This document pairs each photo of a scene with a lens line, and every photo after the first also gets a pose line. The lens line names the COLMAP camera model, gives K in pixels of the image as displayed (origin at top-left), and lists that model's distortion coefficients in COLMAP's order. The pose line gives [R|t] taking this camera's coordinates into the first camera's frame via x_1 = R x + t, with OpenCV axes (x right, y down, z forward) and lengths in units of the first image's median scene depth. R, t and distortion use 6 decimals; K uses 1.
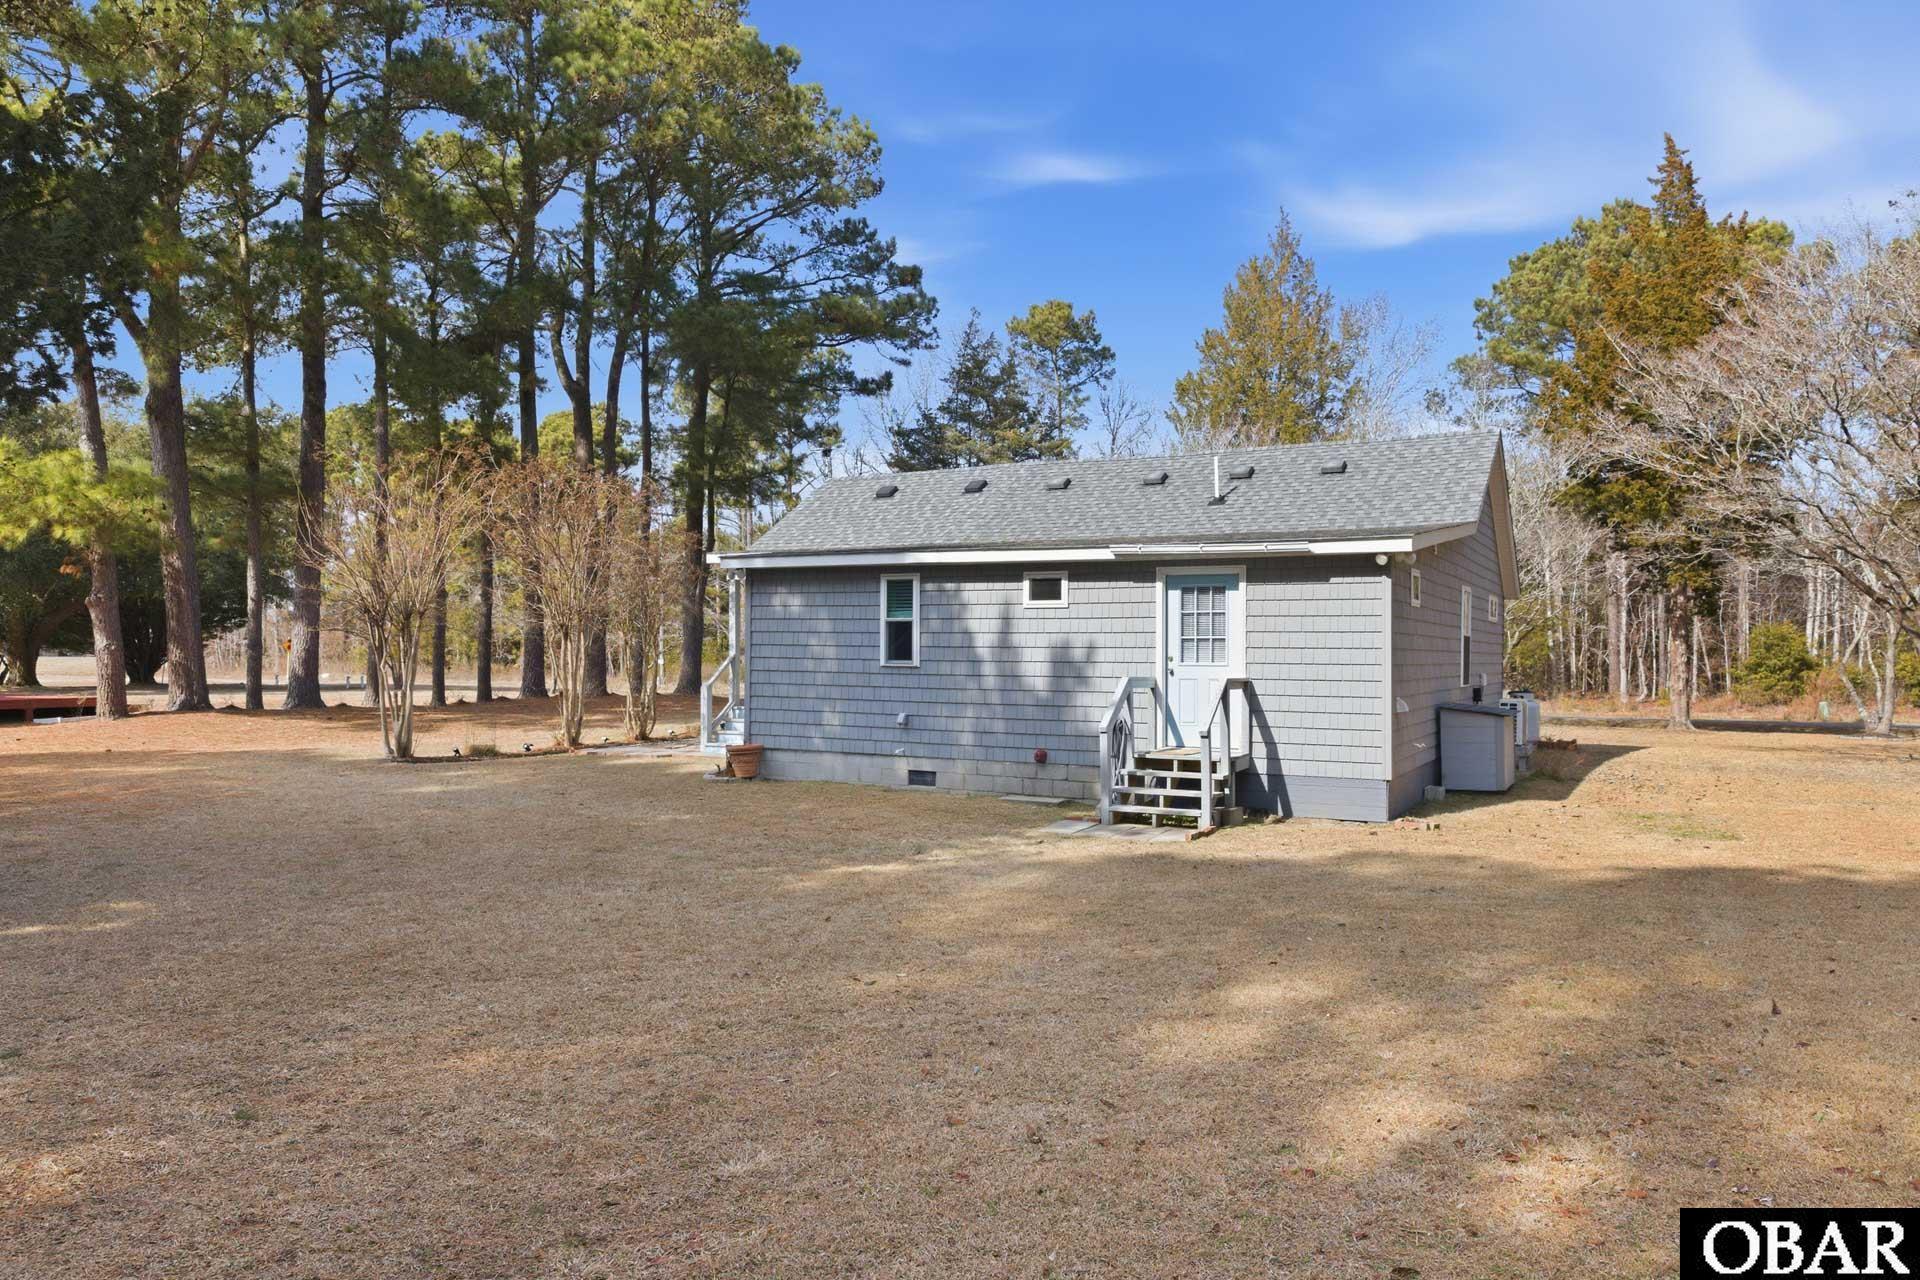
lens RADIAL K [[1294.0, 0, 966.7], [0, 1294.0, 678.5], [0, 0, 1]] dist [0.012927, 0.002884]
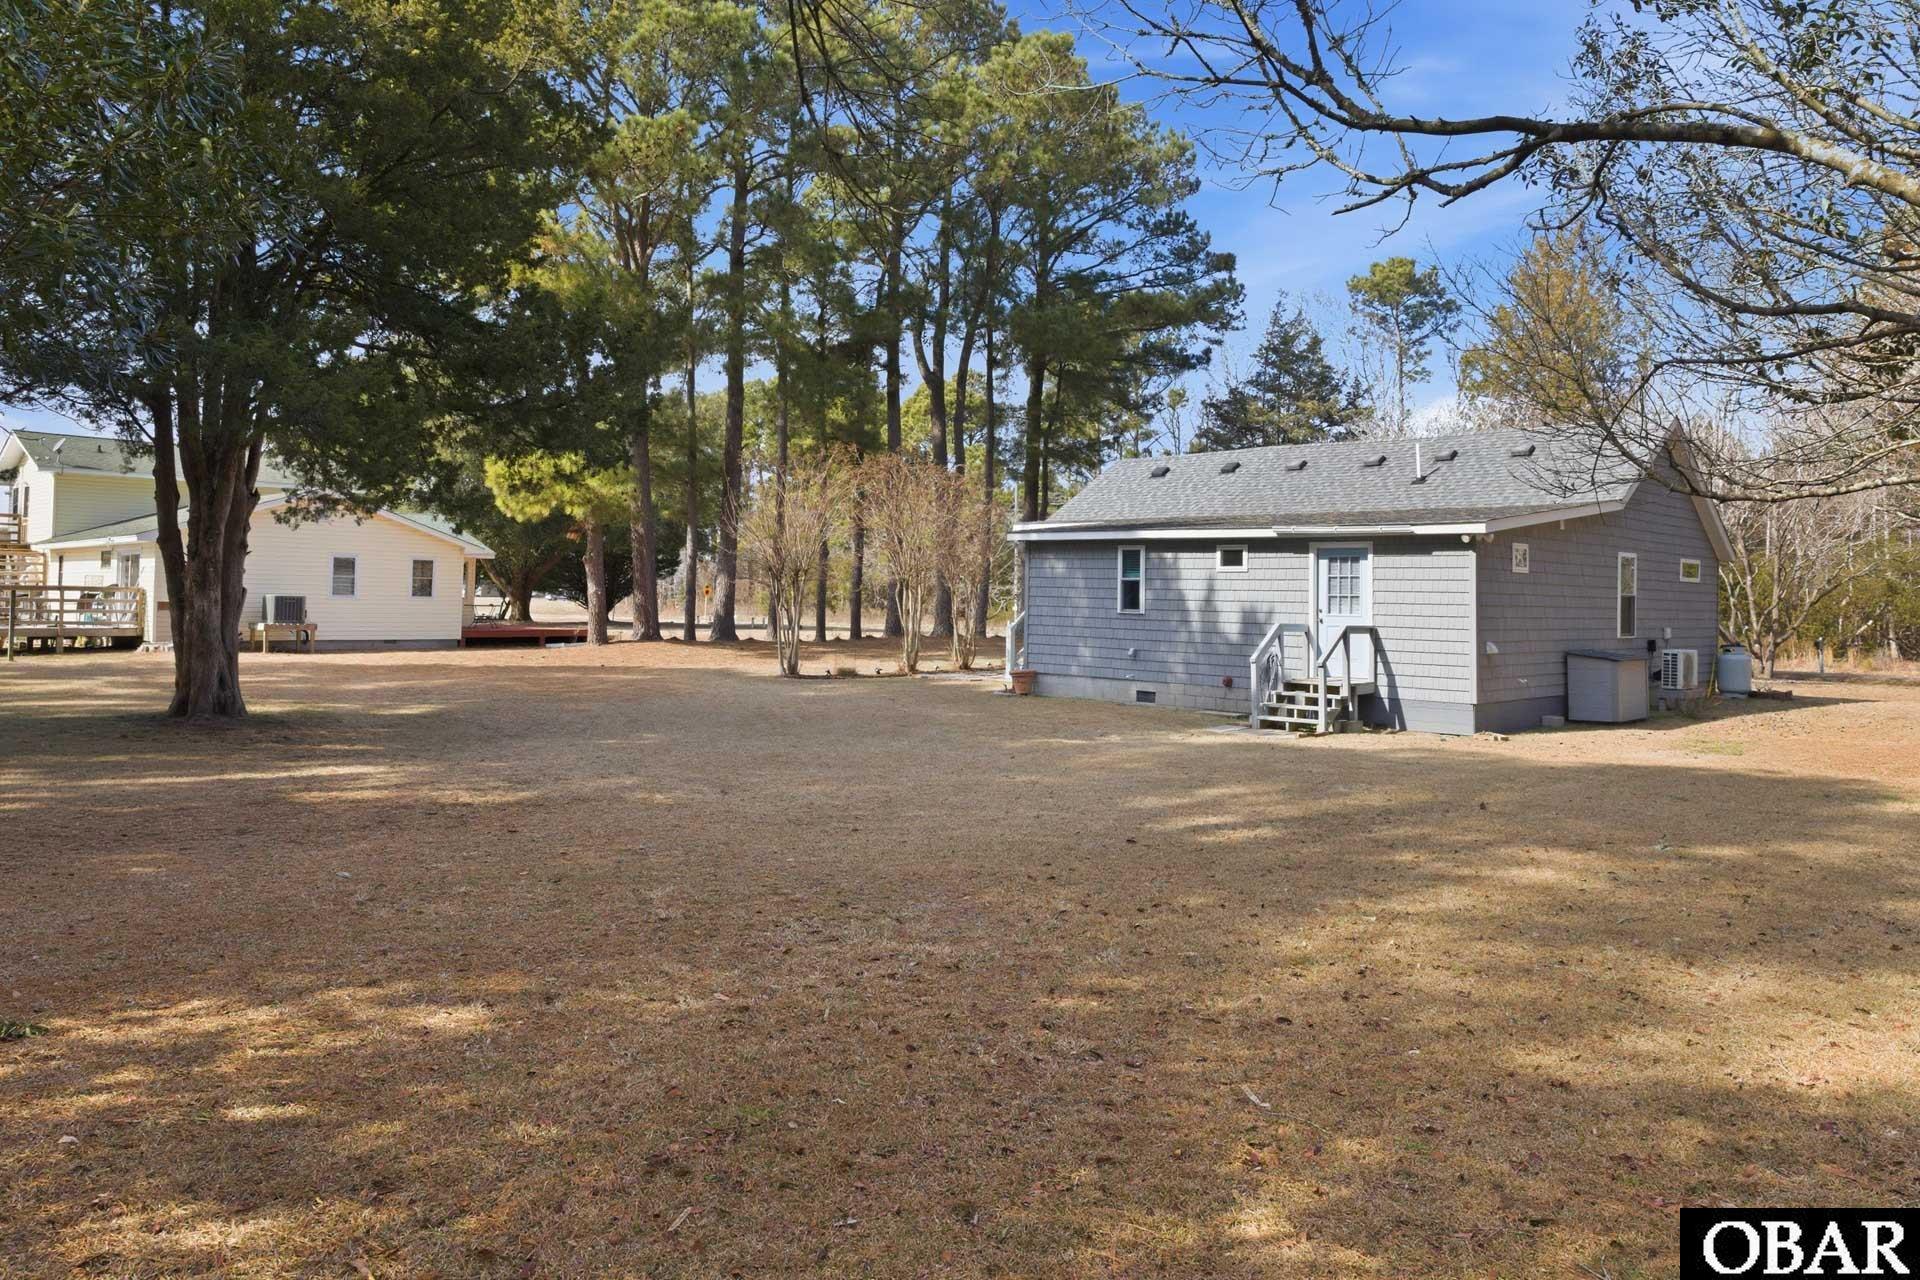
lens RADIAL K [[1296.3, 0, 960.0], [0, 1296.3, 640.0], [0, 0, 1]] dist [0.014278, 0.003875]
pose [[0.959522, 0.020109, -0.280914, 0.084726], [-0.017535, 0.999778, 0.011671, 0.002839], [0.281086, -0.006273, 0.959662, -0.187519]]
